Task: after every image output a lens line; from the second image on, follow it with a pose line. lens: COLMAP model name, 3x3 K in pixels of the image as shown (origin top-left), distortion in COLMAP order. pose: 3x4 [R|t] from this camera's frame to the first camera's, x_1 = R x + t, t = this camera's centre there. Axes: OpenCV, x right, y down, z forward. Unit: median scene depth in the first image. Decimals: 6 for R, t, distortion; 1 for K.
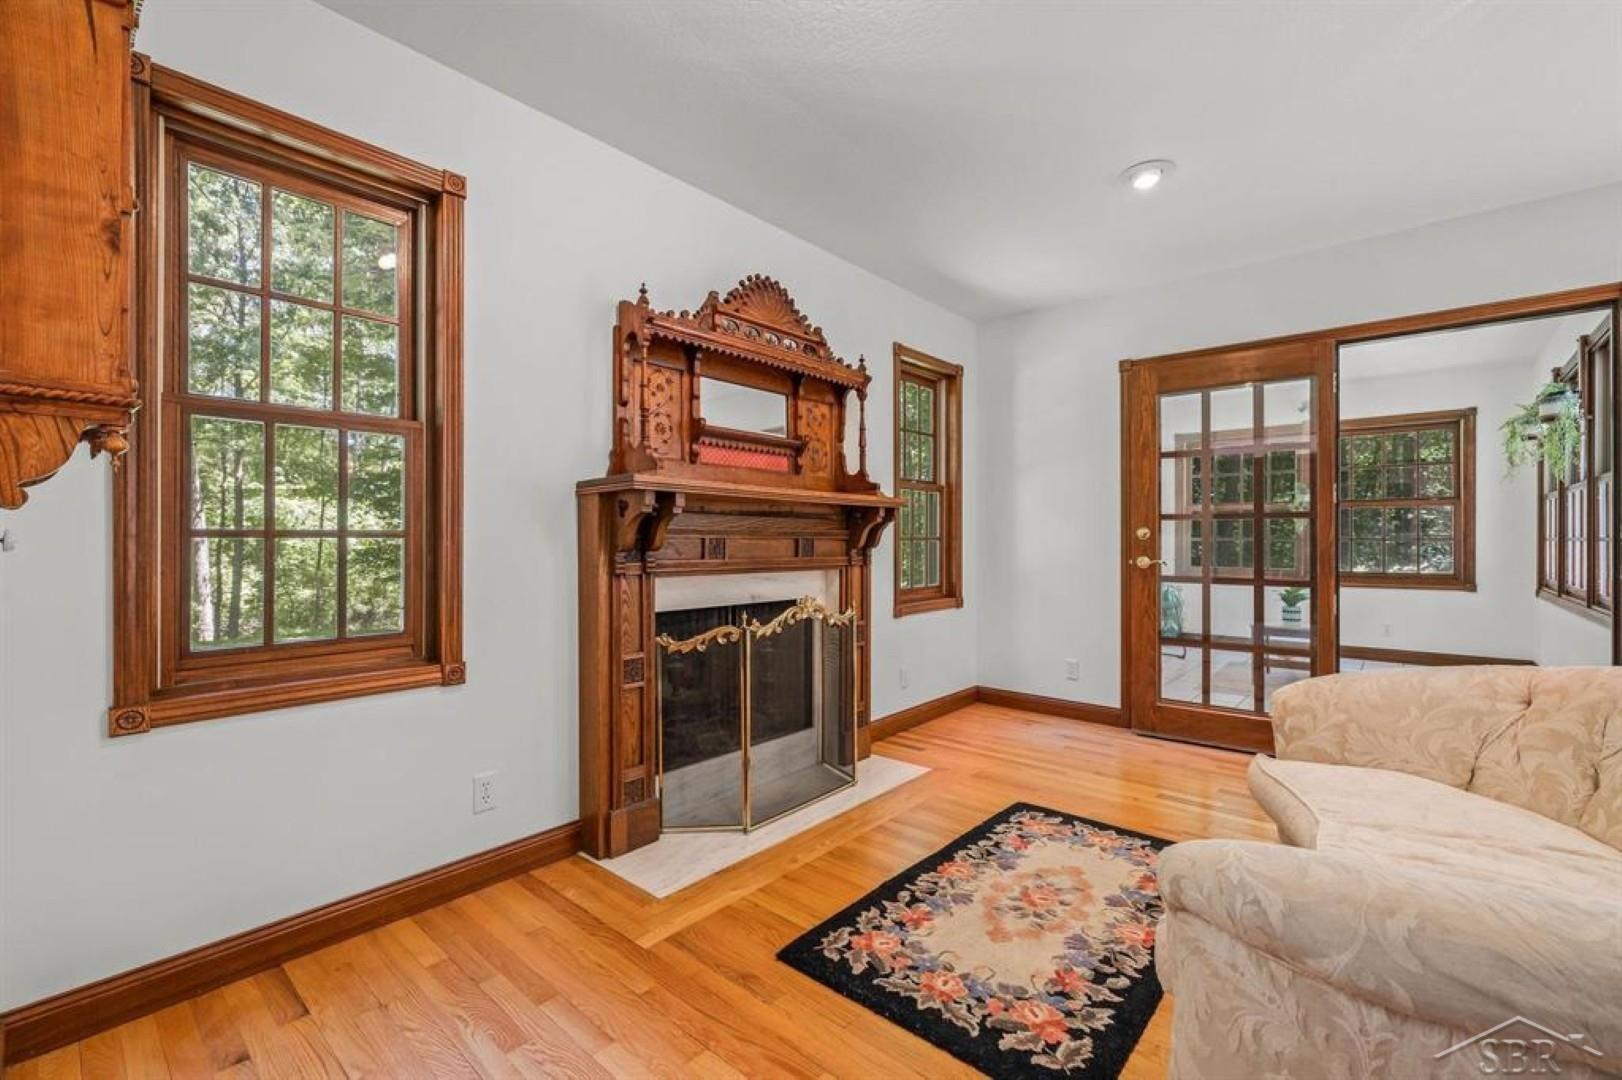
lens RADIAL K [[695.1, 0, 812.5], [0, 695.1, 538.8], [0, 0, 1]] dist [0.003127, 0.000237]
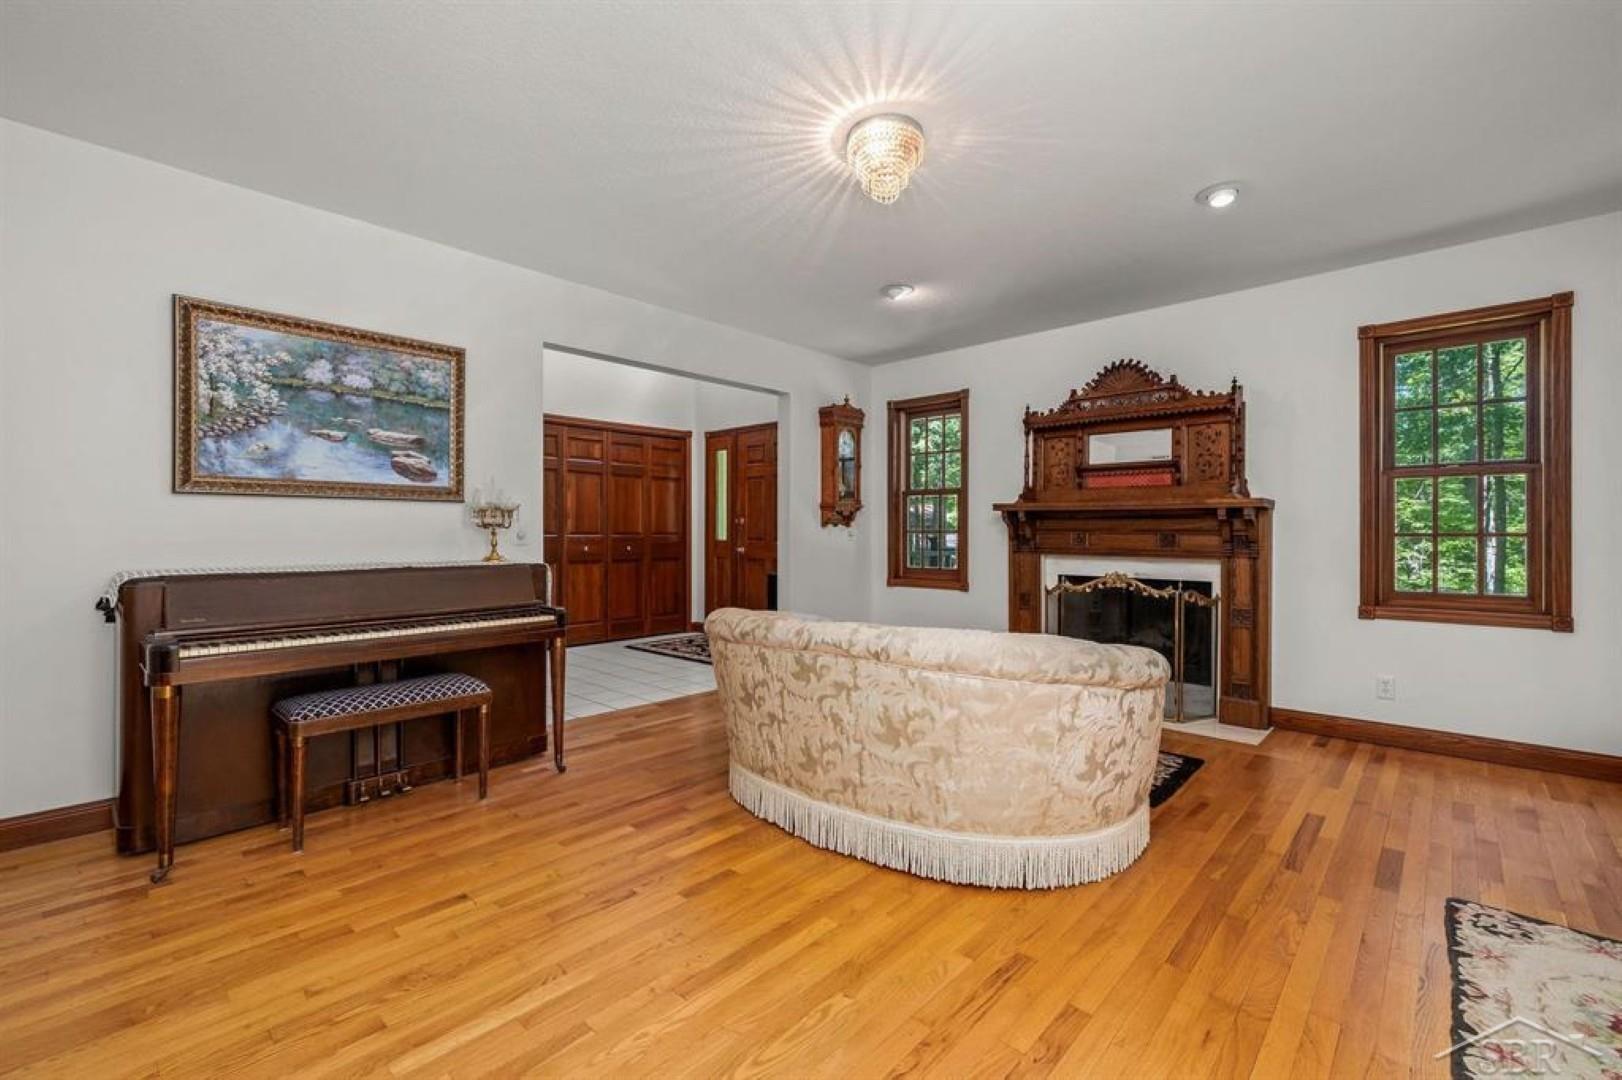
lens RADIAL K [[695.1, 0, 812.6], [0, 695.1, 532.8], [0, 0, 1]] dist [0.003127, 0.000237]
pose [[-0.020478, 0.004213, -0.999781, 1.486547], [-0.000666, 0.999991, 0.004227, -0.008881], [0.999790, 0.000753, -0.020475, 0.365190]]
